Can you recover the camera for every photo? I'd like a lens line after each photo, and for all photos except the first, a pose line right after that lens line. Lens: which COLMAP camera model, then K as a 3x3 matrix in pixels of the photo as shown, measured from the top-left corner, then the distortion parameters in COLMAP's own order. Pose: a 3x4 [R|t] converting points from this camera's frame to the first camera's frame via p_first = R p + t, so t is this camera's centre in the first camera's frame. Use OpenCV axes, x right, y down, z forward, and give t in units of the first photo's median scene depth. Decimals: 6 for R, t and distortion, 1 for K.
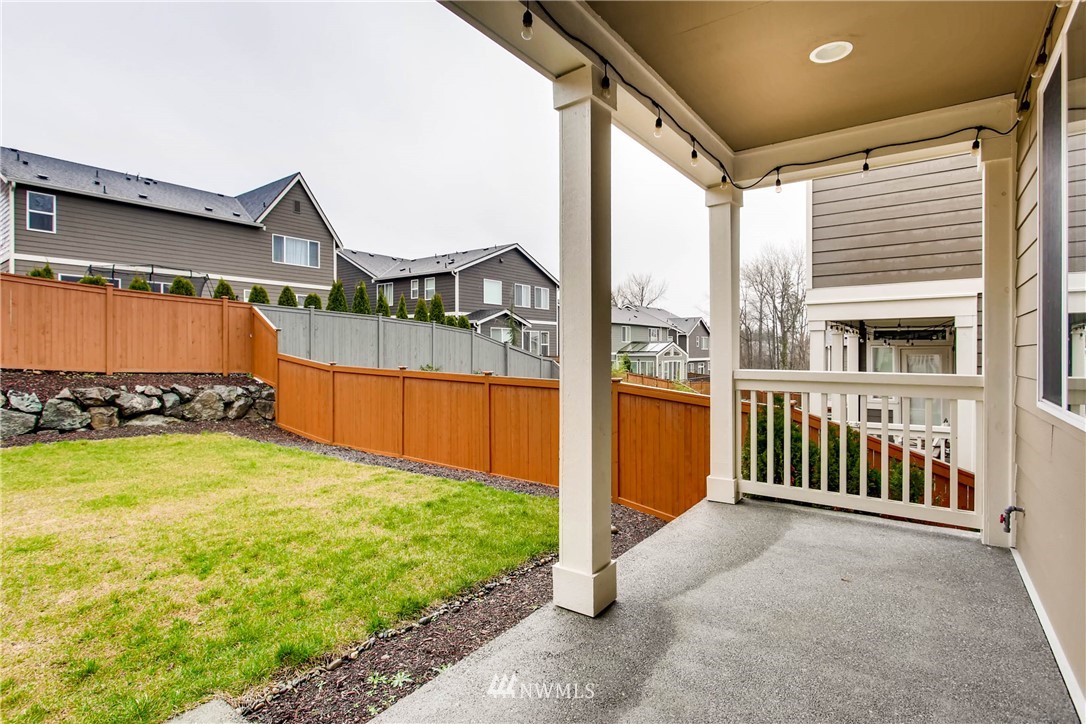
lens RADIAL K [[527.3, 0, 539.8], [0, 527.3, 352.4], [0, 0, 1]] dist [-0.008087, 0.000728]
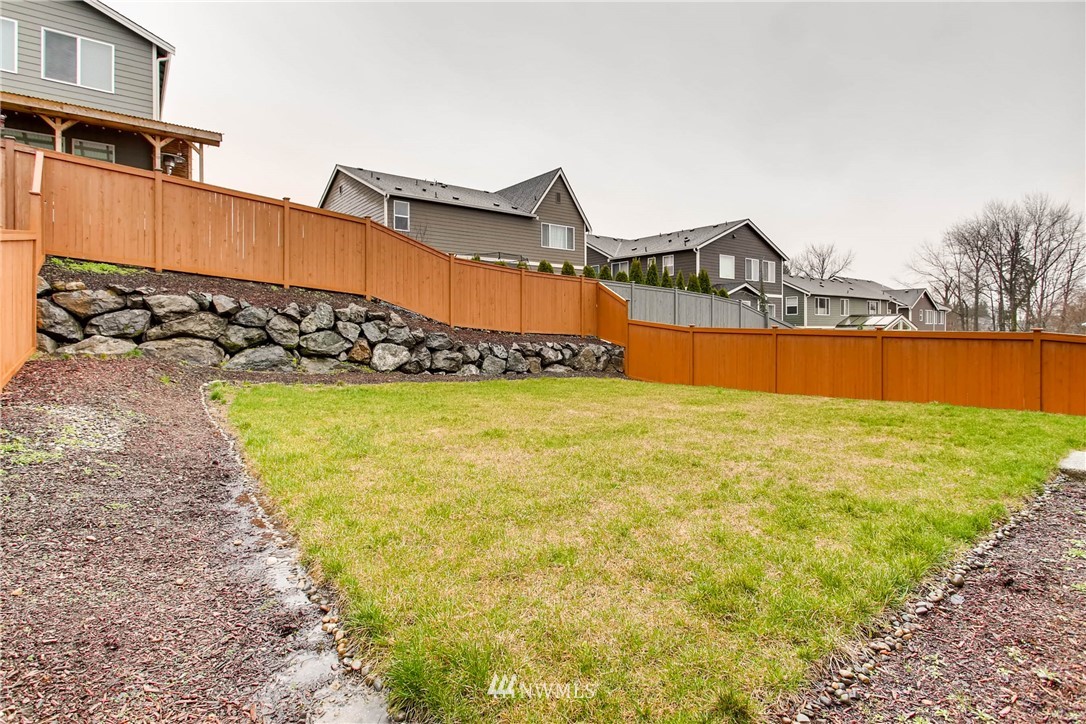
lens RADIAL K [[536.8, 0, 544.0], [0, 536.8, 333.4], [0, 0, 1]] dist [-0.005837, 0.000301]
pose [[0.963751, 0.000026, -0.266804, -0.189178], [0.000775, 0.999996, 0.002895, 0.016928], [0.266803, -0.002997, 0.963746, -0.147179]]
